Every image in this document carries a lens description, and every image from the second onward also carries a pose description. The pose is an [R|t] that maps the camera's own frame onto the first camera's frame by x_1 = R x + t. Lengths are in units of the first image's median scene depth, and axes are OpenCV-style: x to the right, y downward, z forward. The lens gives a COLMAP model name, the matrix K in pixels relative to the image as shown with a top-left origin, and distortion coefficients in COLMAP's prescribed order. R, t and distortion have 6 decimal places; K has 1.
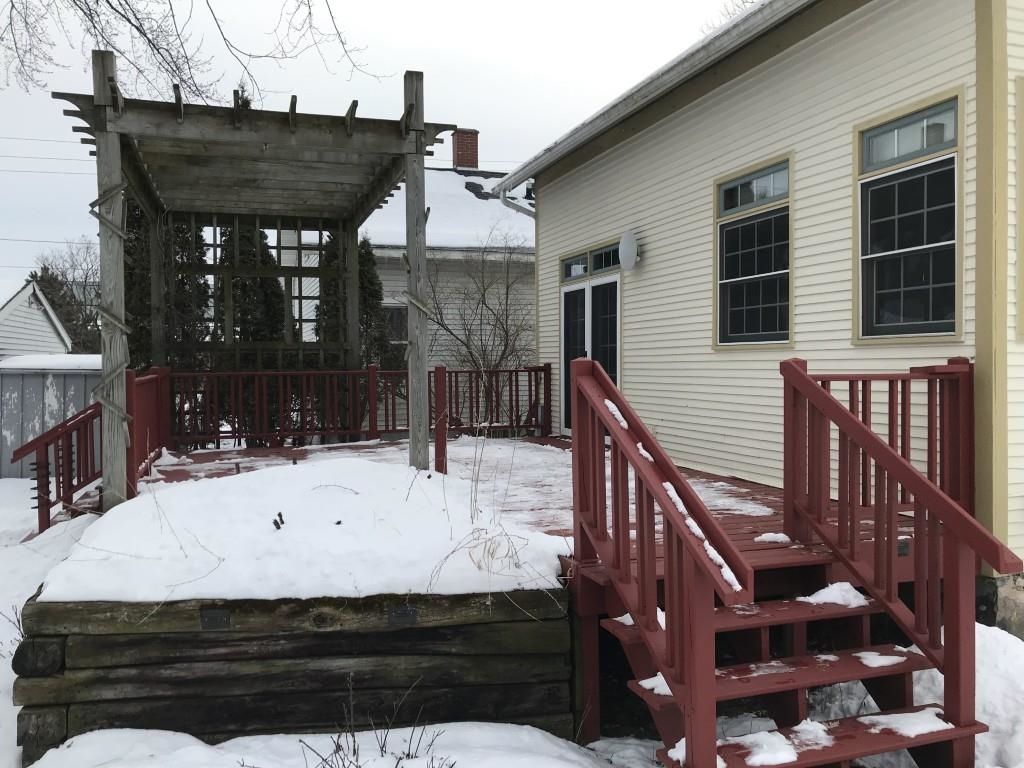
lens RADIAL K [[839.9, 0, 502.0], [0, 839.9, 384.2], [0, 0, 1]] dist [0.021448, -0.011129]
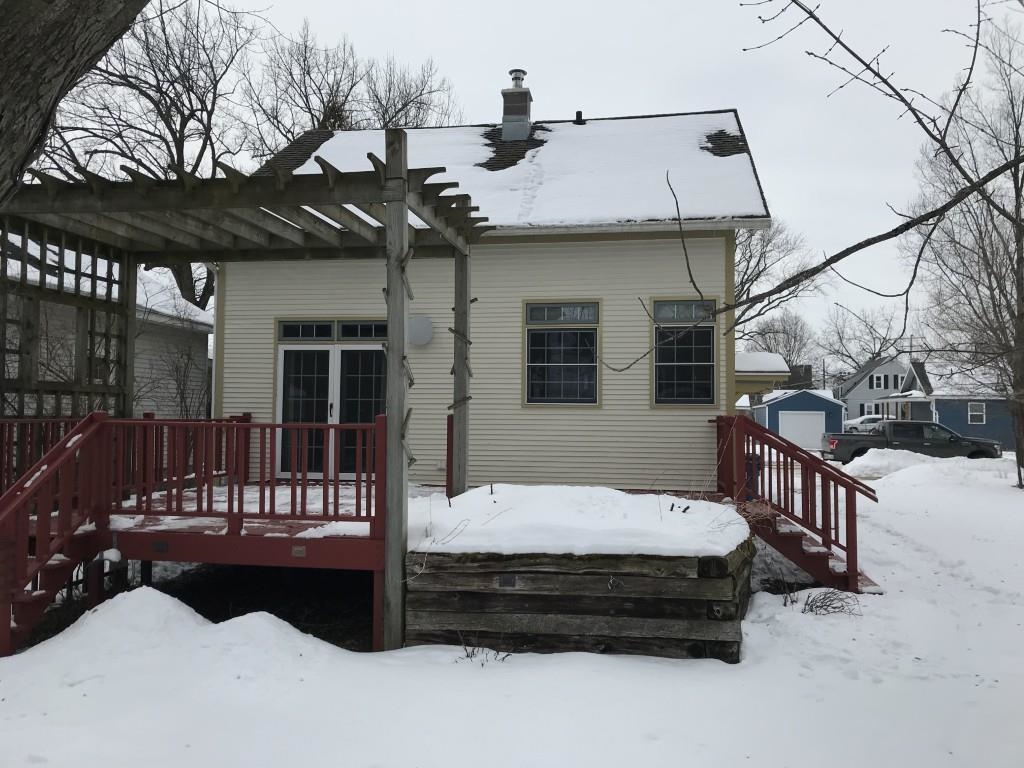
lens RADIAL K [[839.9, 0, 502.0], [0, 839.9, 384.2], [0, 0, 1]] dist [0.021448, -0.011129]
pose [[0.489205, 0.046099, 0.870950, -1.307719], [0.008389, 0.998307, -0.057552, 0.007069], [-0.872129, 0.035462, 0.487990, 0.315793]]
